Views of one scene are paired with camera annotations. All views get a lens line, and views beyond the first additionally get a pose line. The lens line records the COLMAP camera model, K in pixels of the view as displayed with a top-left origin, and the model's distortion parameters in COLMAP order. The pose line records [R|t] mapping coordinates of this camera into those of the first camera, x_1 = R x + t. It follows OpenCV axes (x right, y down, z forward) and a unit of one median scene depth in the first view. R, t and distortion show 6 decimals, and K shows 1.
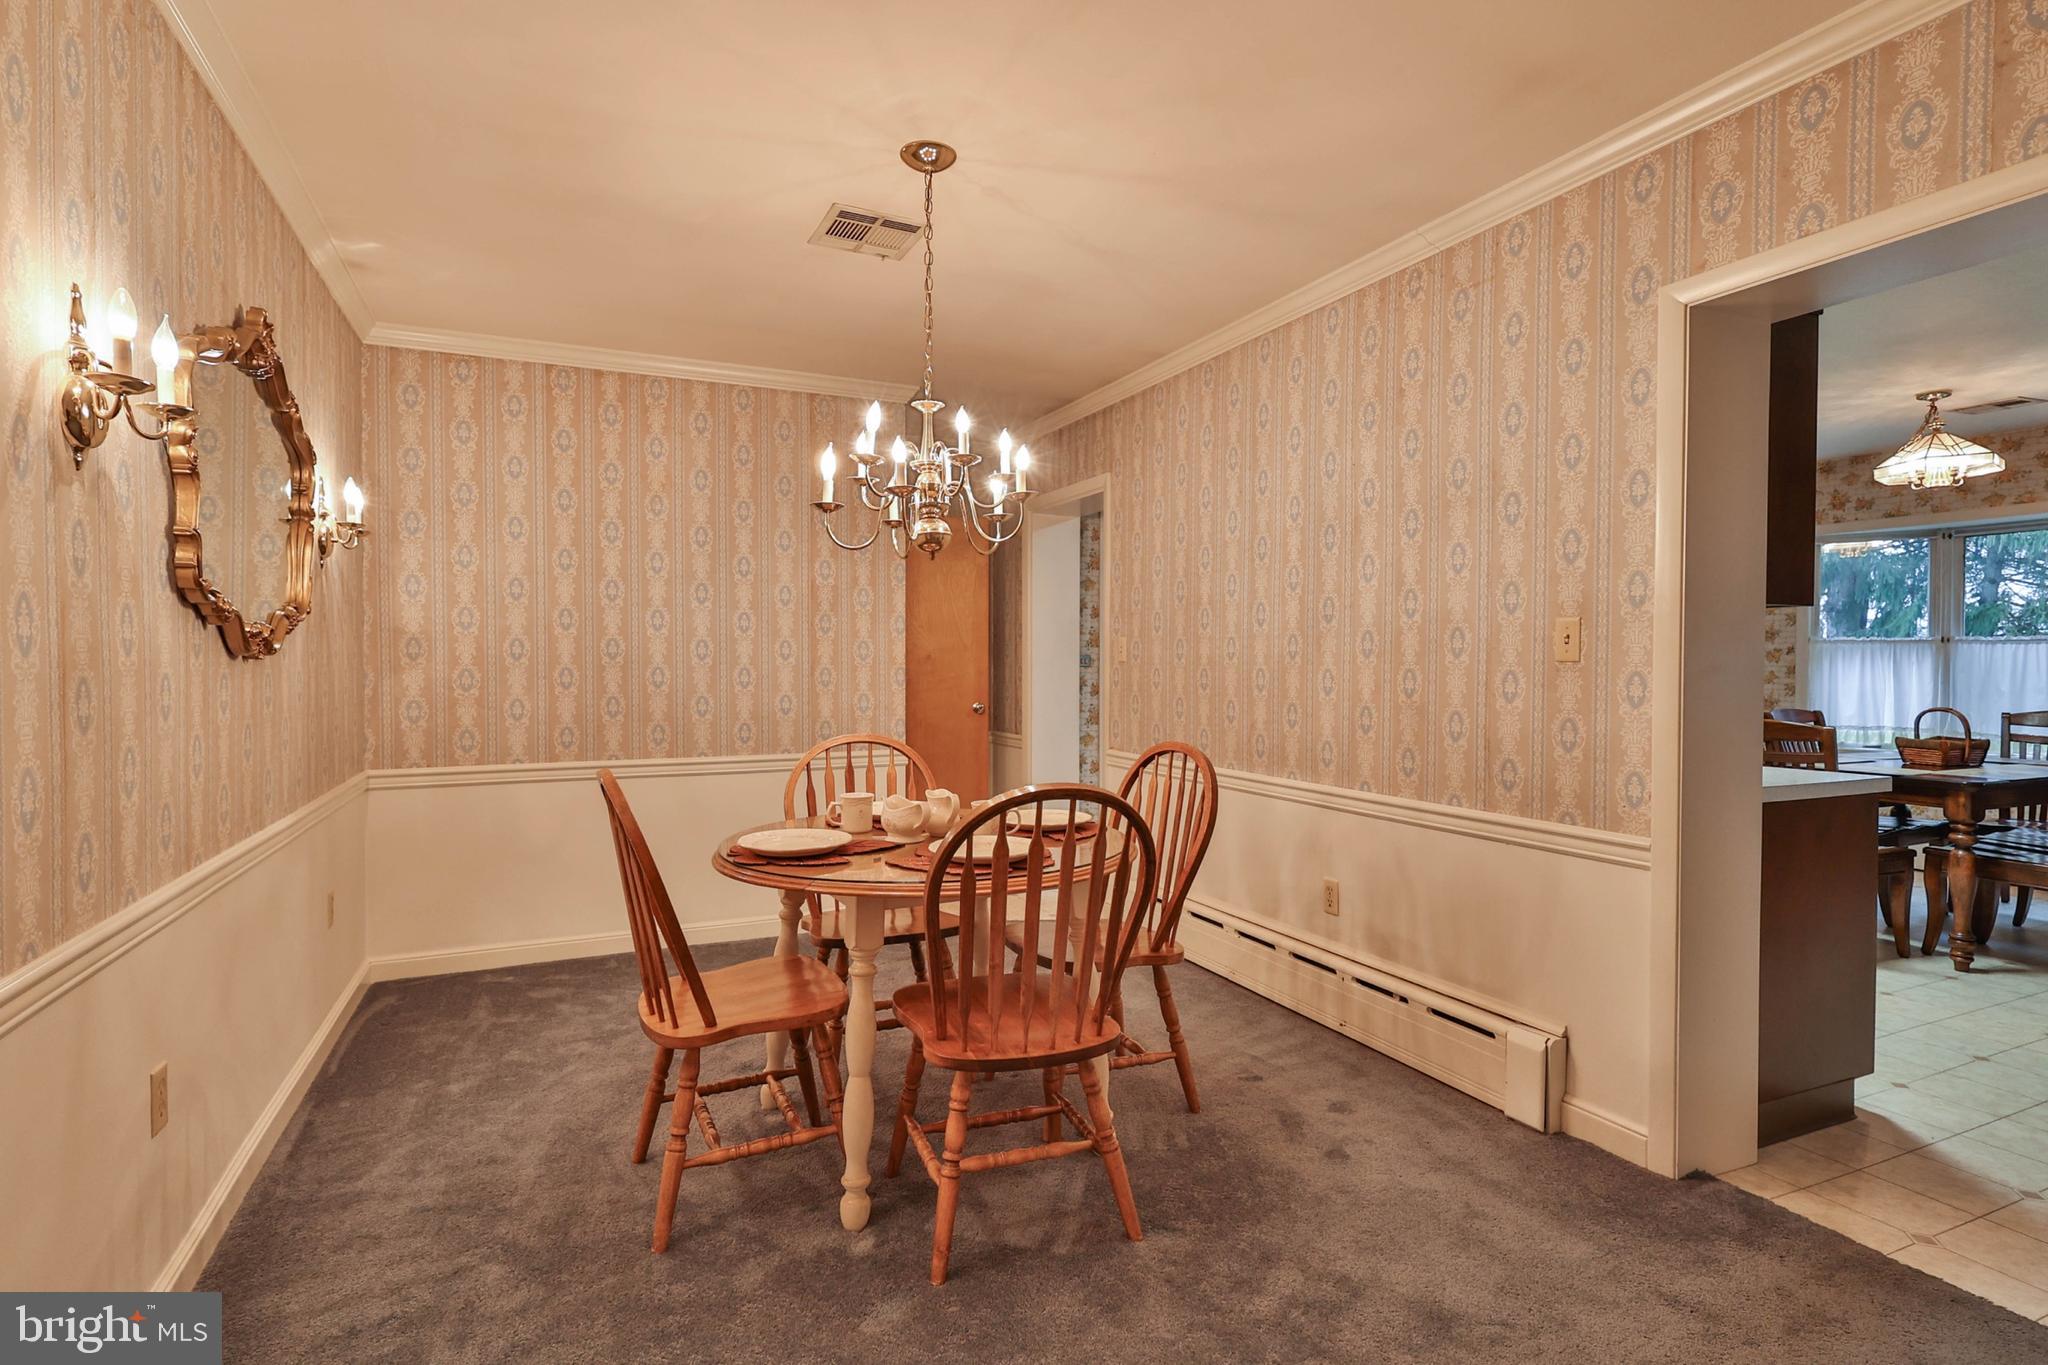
lens RADIAL K [[1009.1, 0, 1027.7], [0, 1009.1, 680.0], [0, 0, 1]] dist [-0.002456, 0.003565]
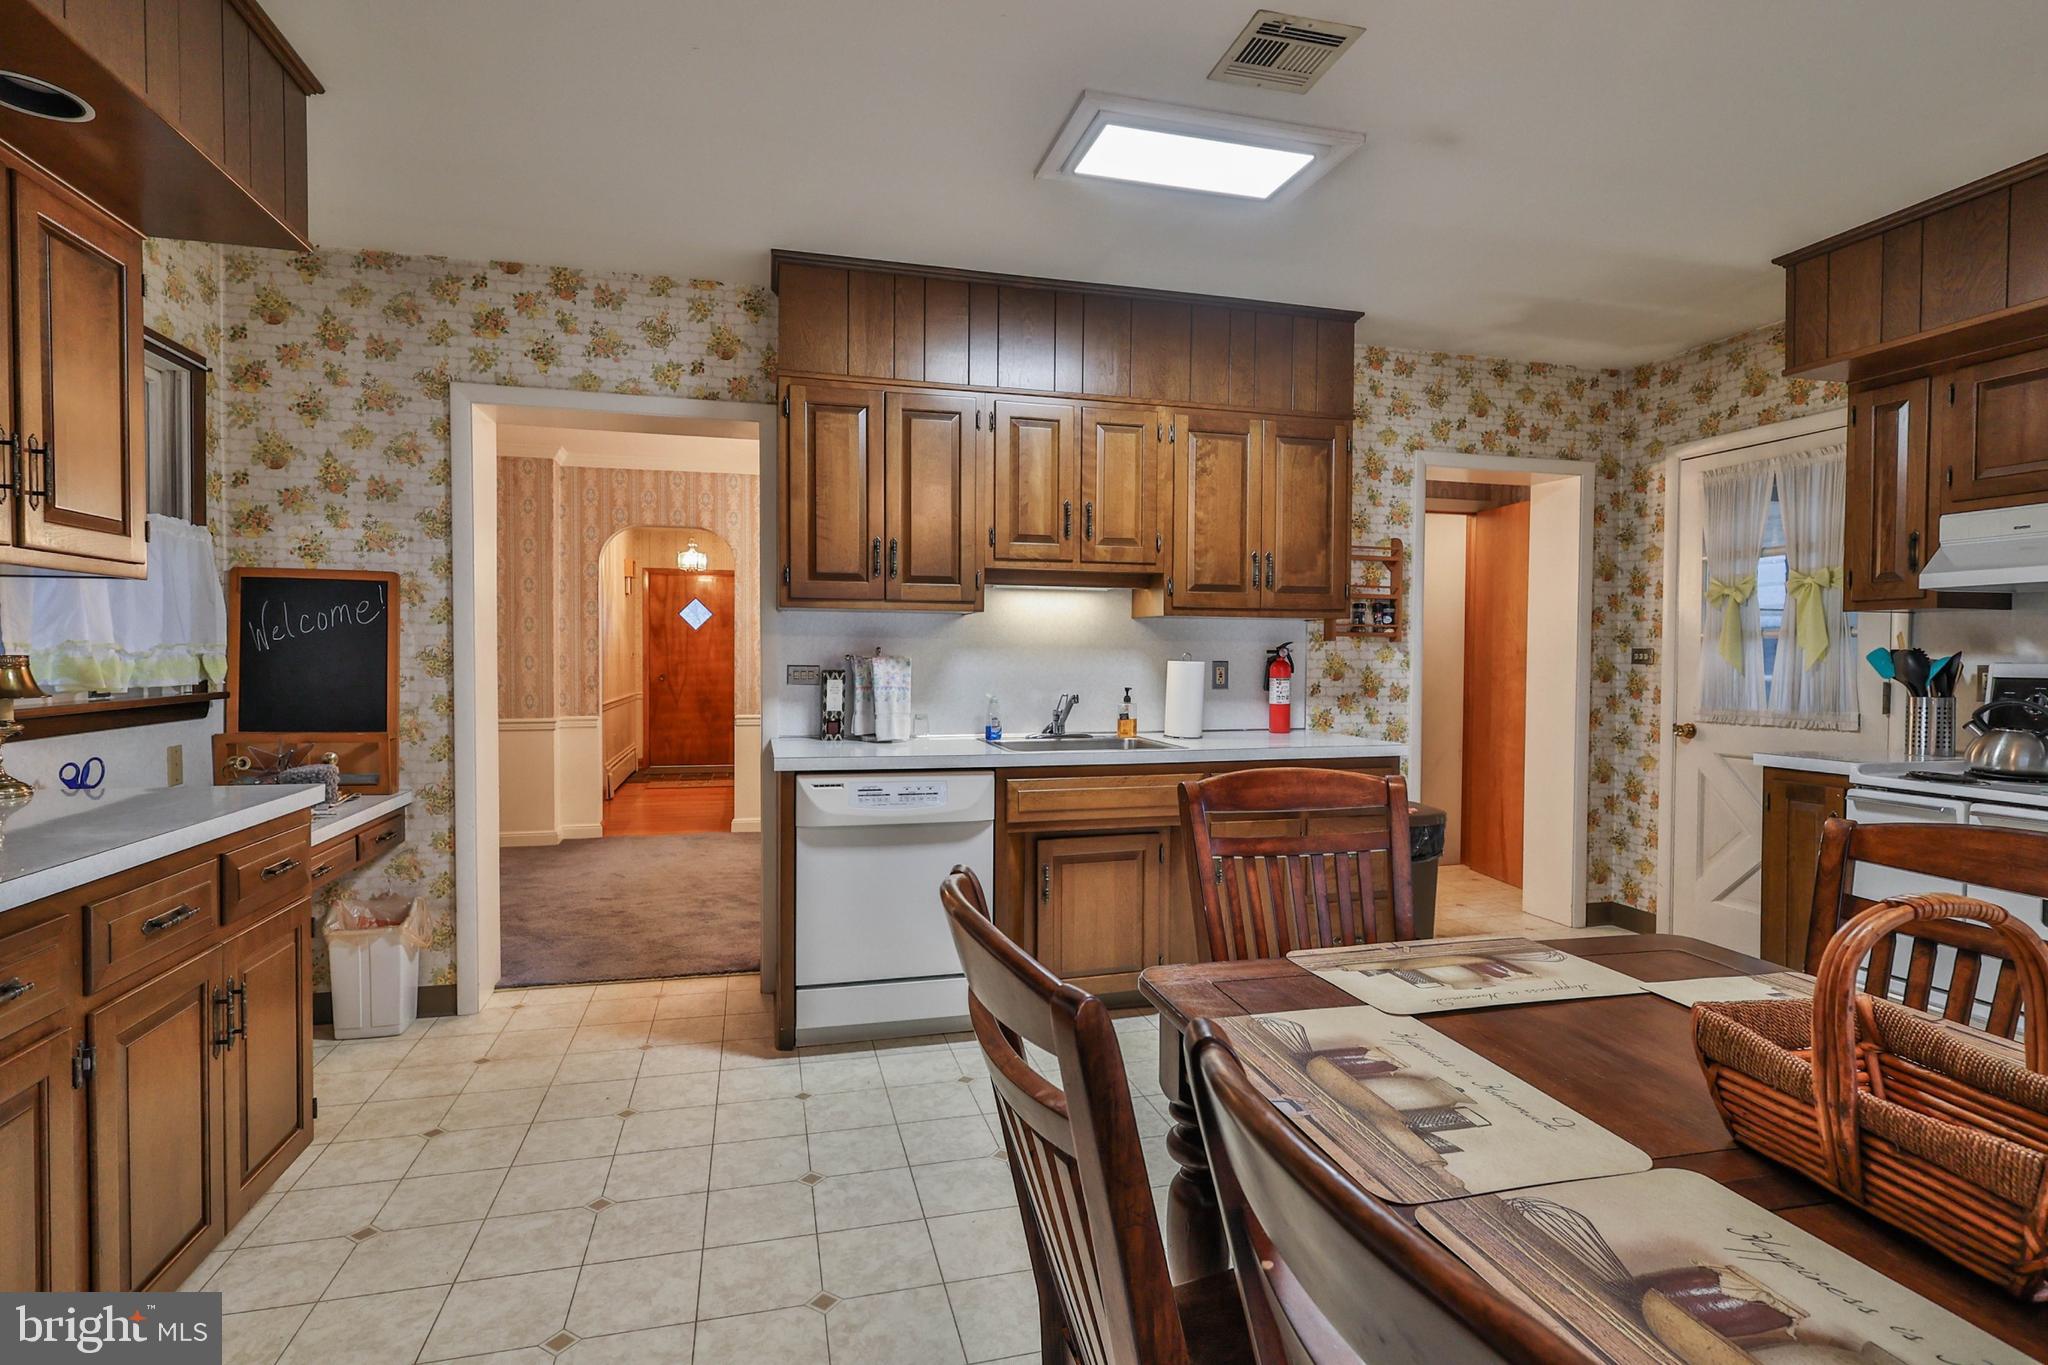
lens RADIAL K [[1009.1, 0, 1023.2], [0, 1009.1, 678.9], [0, 0, 1]] dist [-0.002456, 0.003565]
pose [[-0.176774, 0.019960, -0.984049, 1.087258], [-0.023555, 0.999422, 0.024503, -0.012143], [0.983970, 0.027511, -0.176201, 0.843988]]
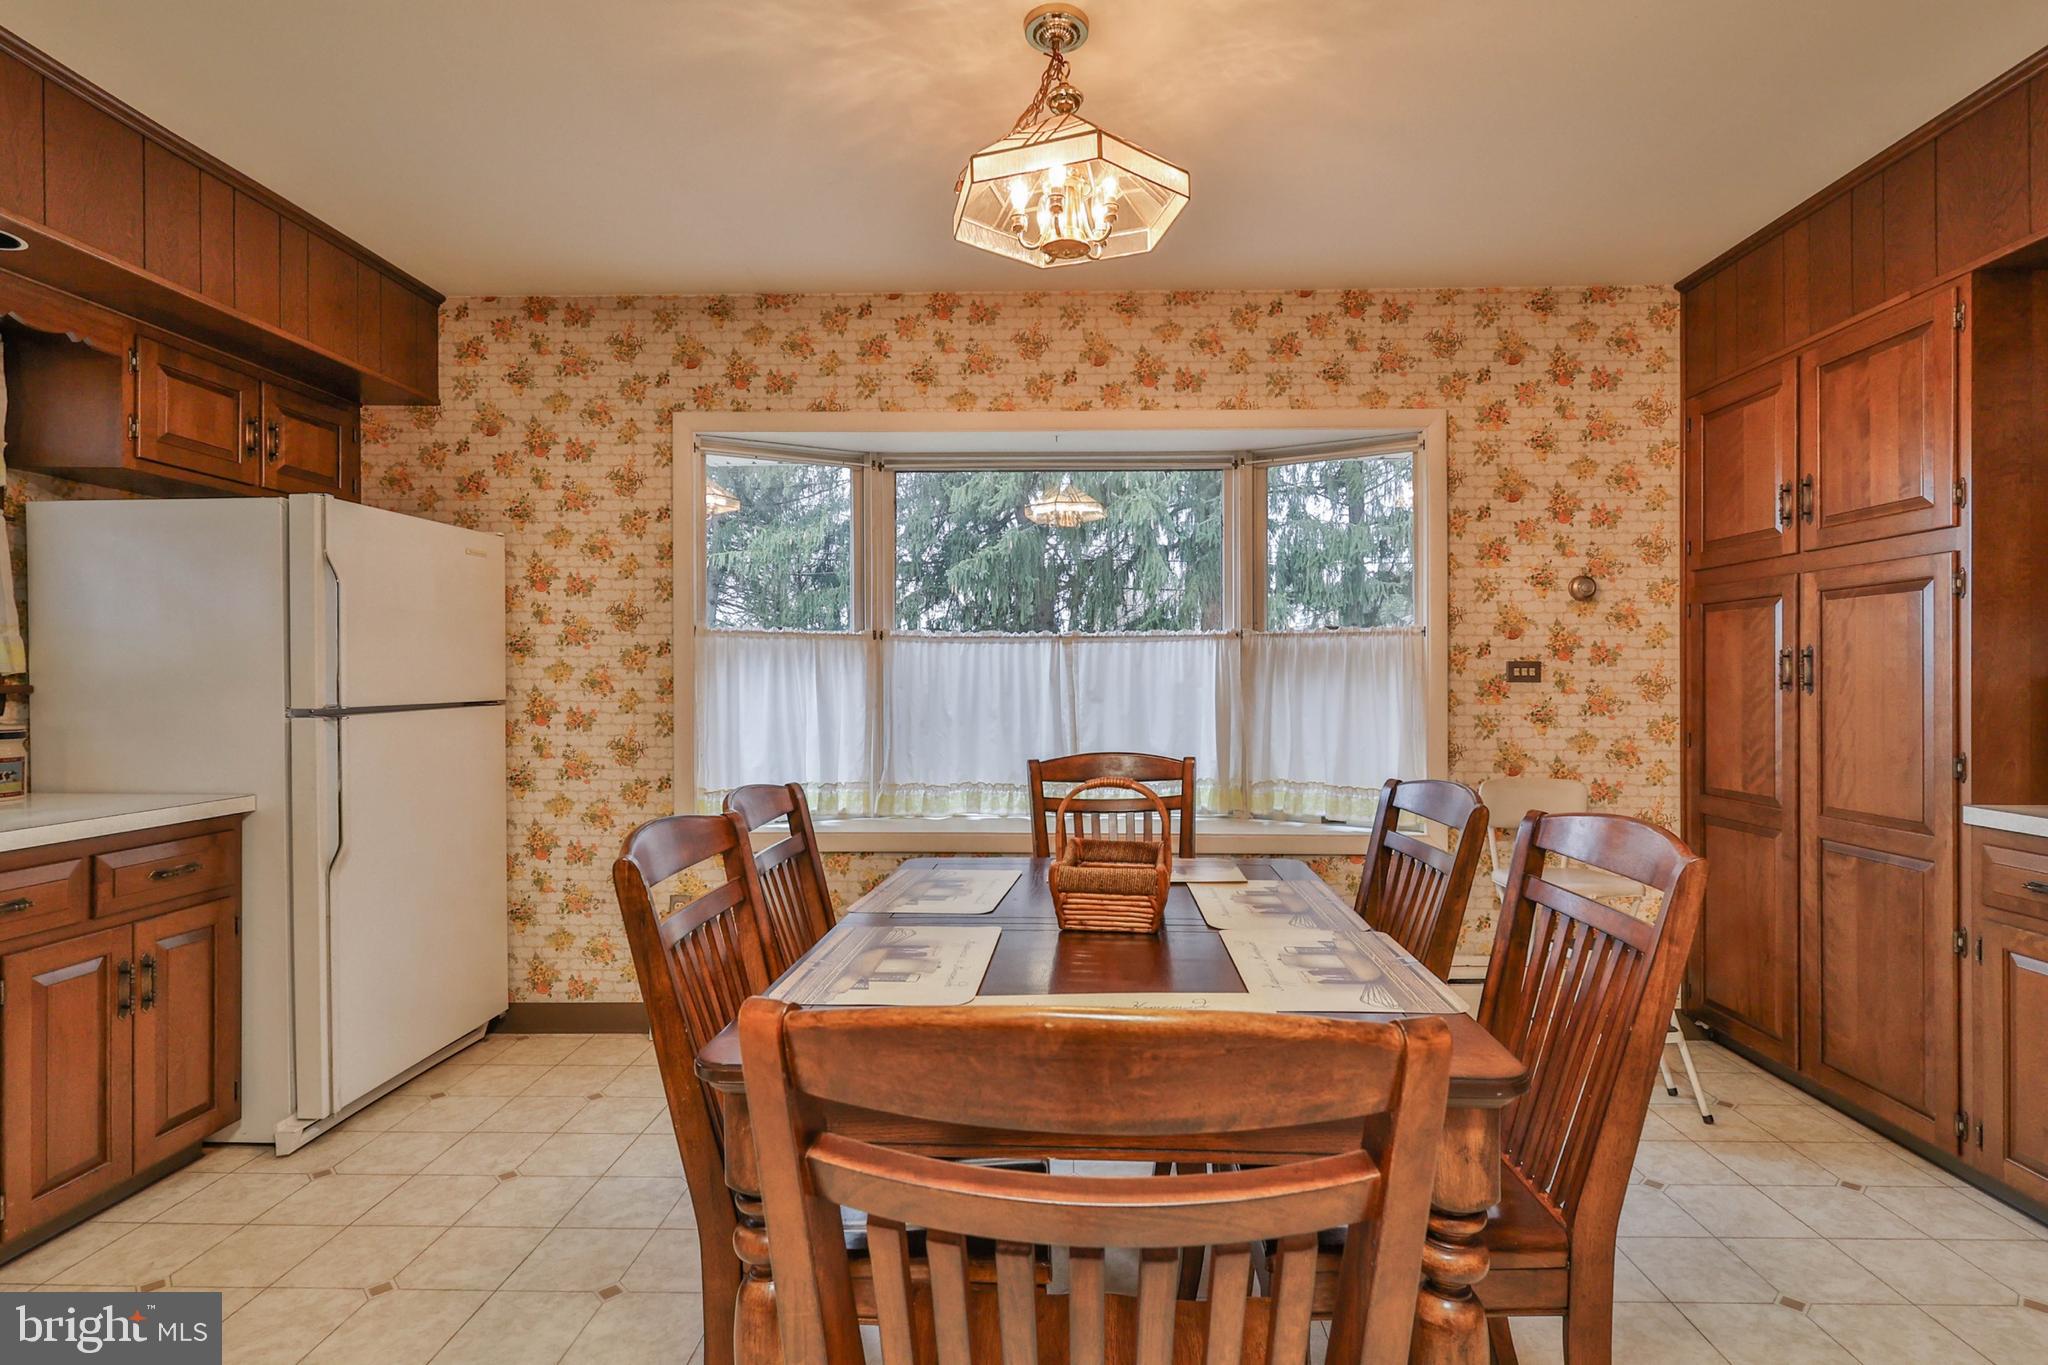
lens RADIAL K [[1009.1, 0, 1036.1], [0, 1009.1, 682.1], [0, 0, 1]] dist [-0.002456, 0.003565]
pose [[0.440243, -0.004607, 0.897867, 0.516875], [0.018079, 0.999830, -0.003734, -0.009167], [-0.897697, 0.017876, 0.440251, 0.829445]]
